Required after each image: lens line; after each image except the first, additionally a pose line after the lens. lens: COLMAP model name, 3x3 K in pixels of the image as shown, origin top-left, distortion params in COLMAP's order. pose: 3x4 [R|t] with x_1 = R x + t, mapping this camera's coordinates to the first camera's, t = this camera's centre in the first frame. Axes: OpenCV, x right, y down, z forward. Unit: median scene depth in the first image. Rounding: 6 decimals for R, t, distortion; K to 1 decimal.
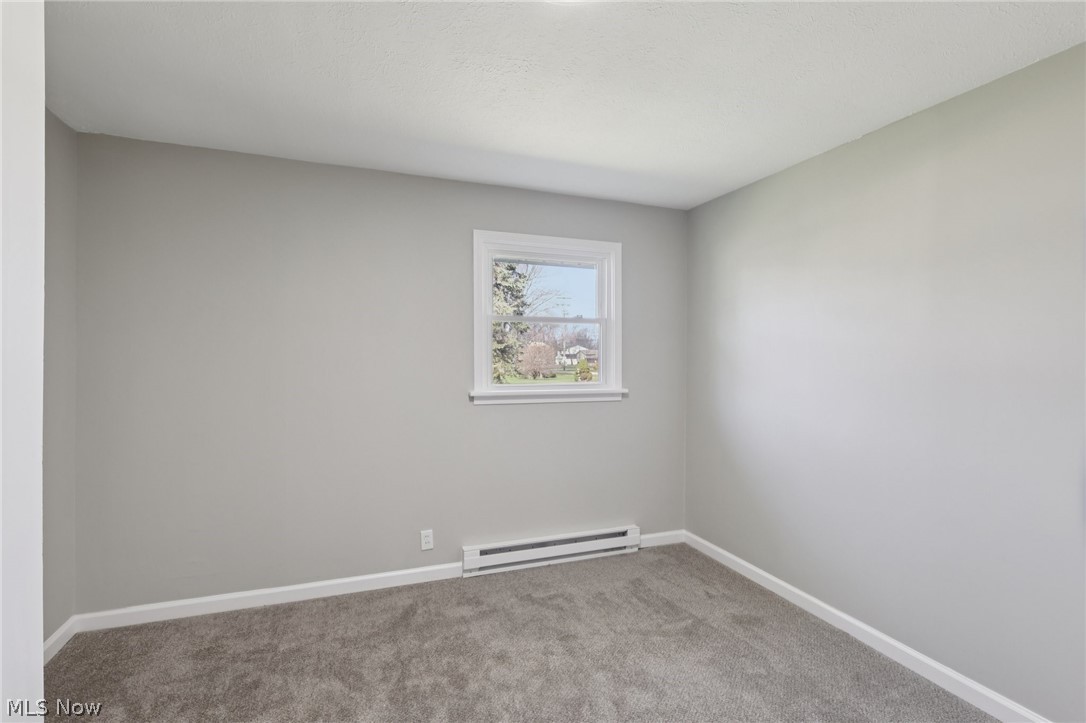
lens RADIAL K [[511.8, 0, 543.8], [0, 511.8, 361.3], [0, 0, 1]] dist [0.000754, 0.001889]
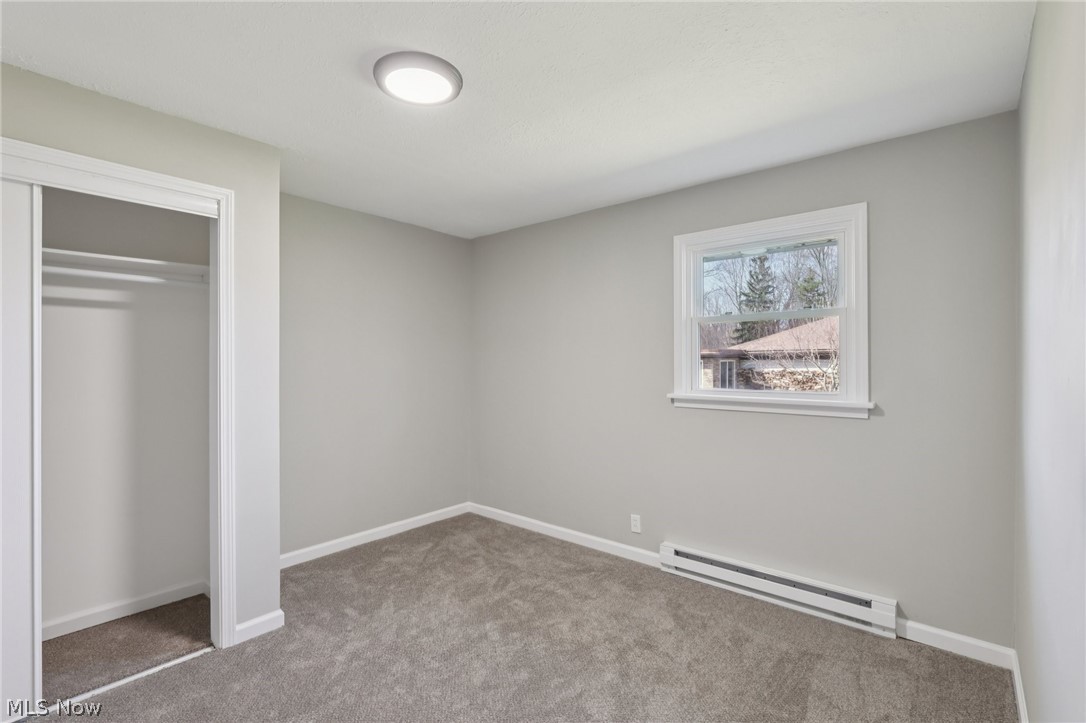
lens RADIAL K [[511.8, 0, 531.8], [0, 511.8, 360.1], [0, 0, 1]] dist [0.000754, 0.001889]
pose [[0.460317, -0.006966, -0.887728, 0.662339], [-0.003779, 0.999945, -0.009806, 0.003291], [0.887747, 0.007868, 0.460265, 0.280850]]
